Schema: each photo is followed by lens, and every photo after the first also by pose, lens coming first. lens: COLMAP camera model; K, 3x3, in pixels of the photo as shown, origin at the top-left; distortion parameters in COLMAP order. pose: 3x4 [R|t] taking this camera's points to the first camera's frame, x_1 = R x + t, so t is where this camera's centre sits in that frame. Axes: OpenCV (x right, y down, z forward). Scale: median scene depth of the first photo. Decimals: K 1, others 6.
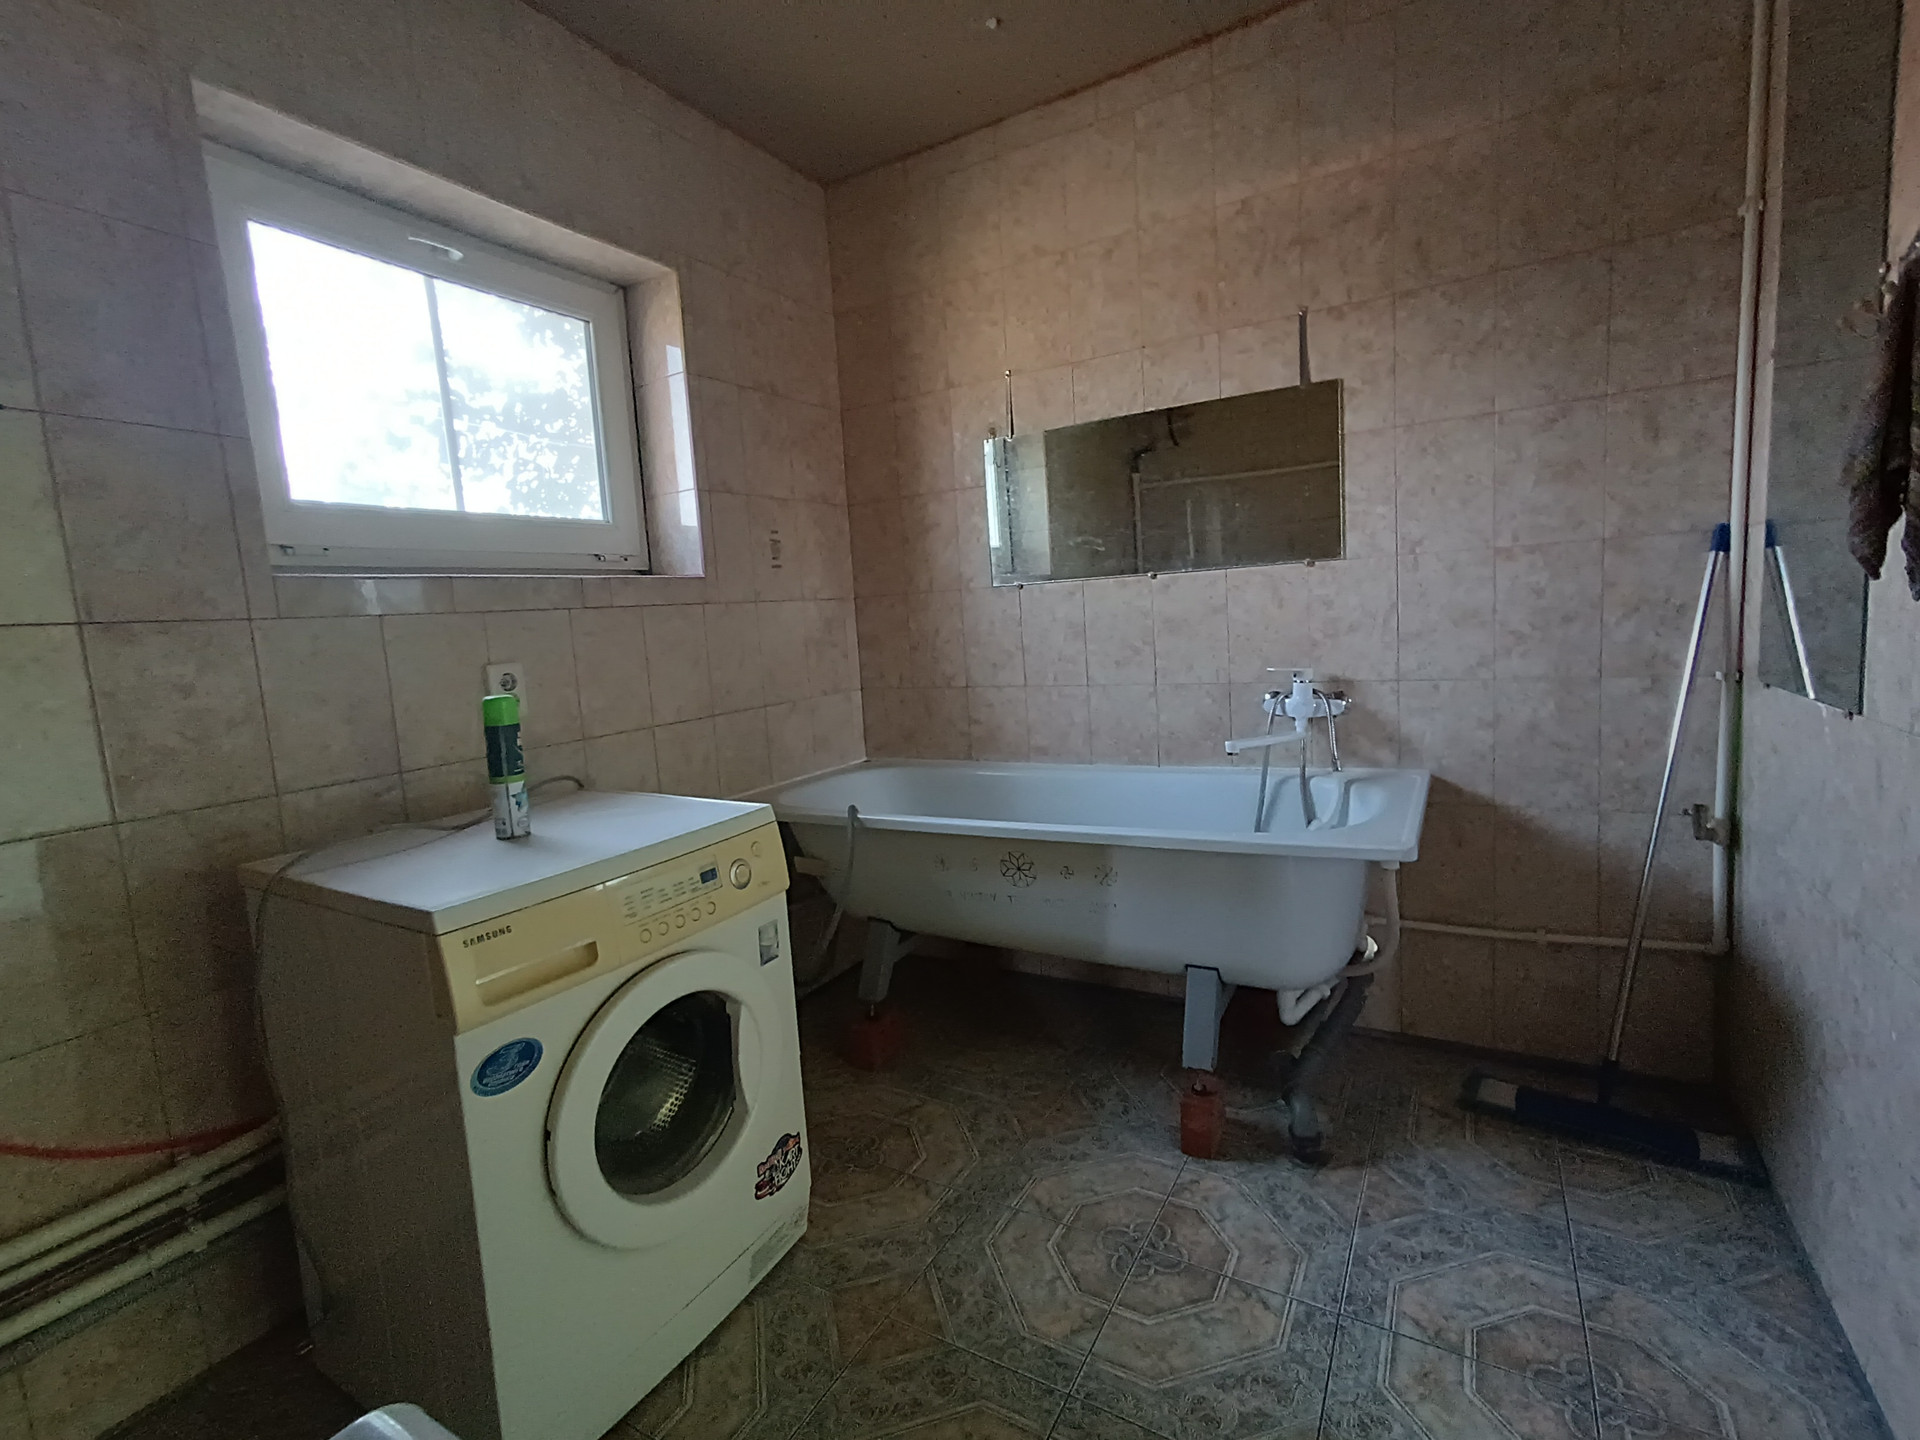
lens RADIAL K [[872.5, 0, 960.4], [0, 872.5, 723.9], [0, 0, 1]] dist [-0.015187, 0.016537]
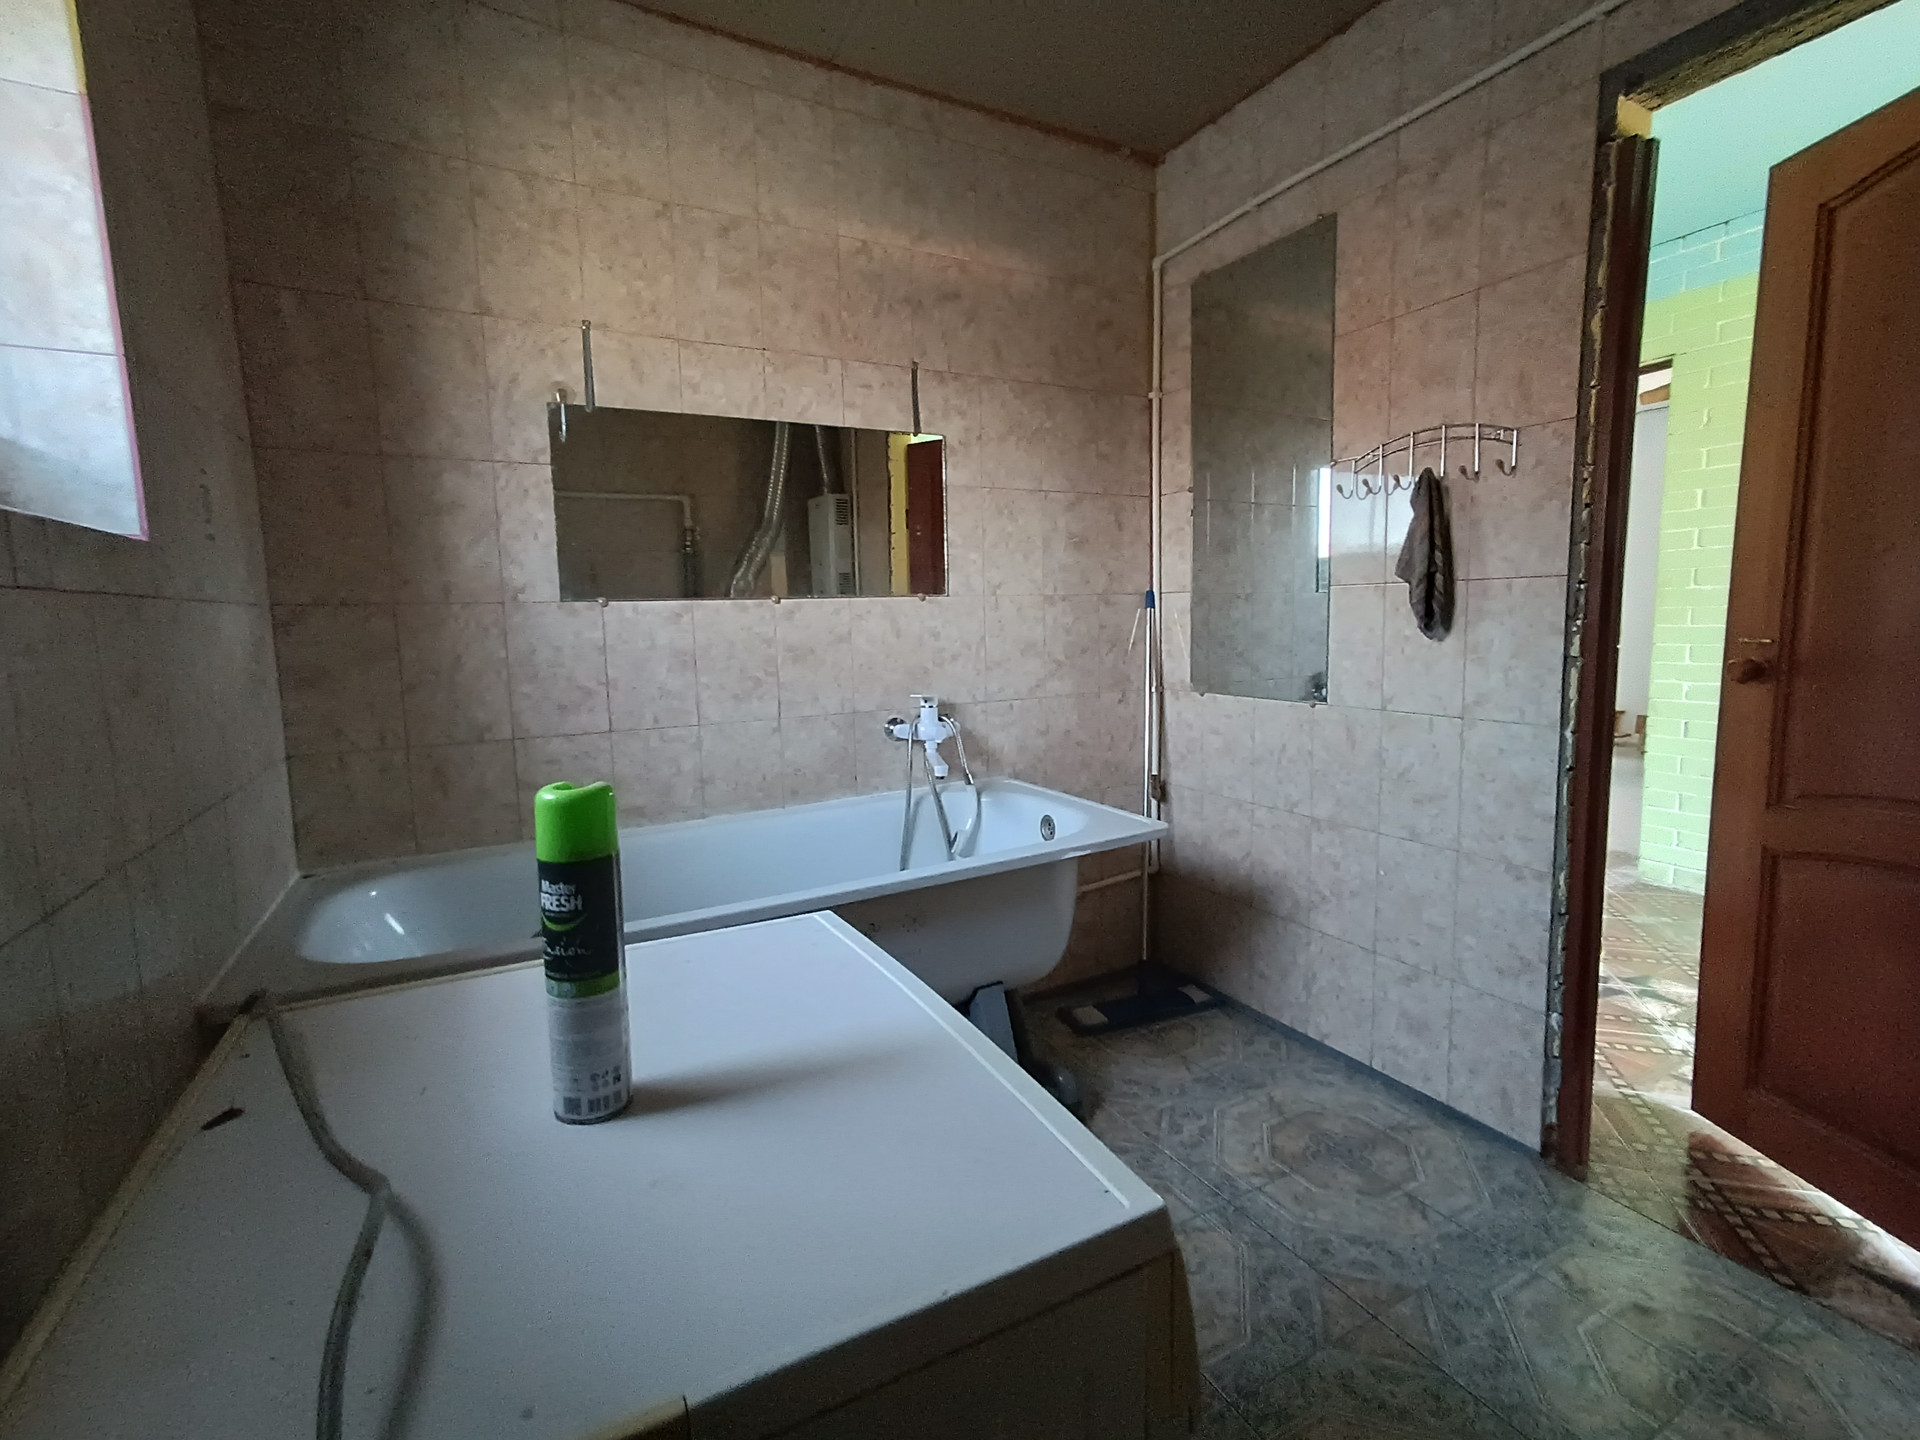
lens RADIAL K [[872.5, 0, 971.2], [0, 872.5, 726.0], [0, 0, 1]] dist [-0.015187, 0.016537]
pose [[0.523753, -0.055316, 0.850072, -0.499892], [0.100869, 0.994896, 0.002591, -0.022162], [-0.845877, 0.084389, 0.526660, 0.390849]]
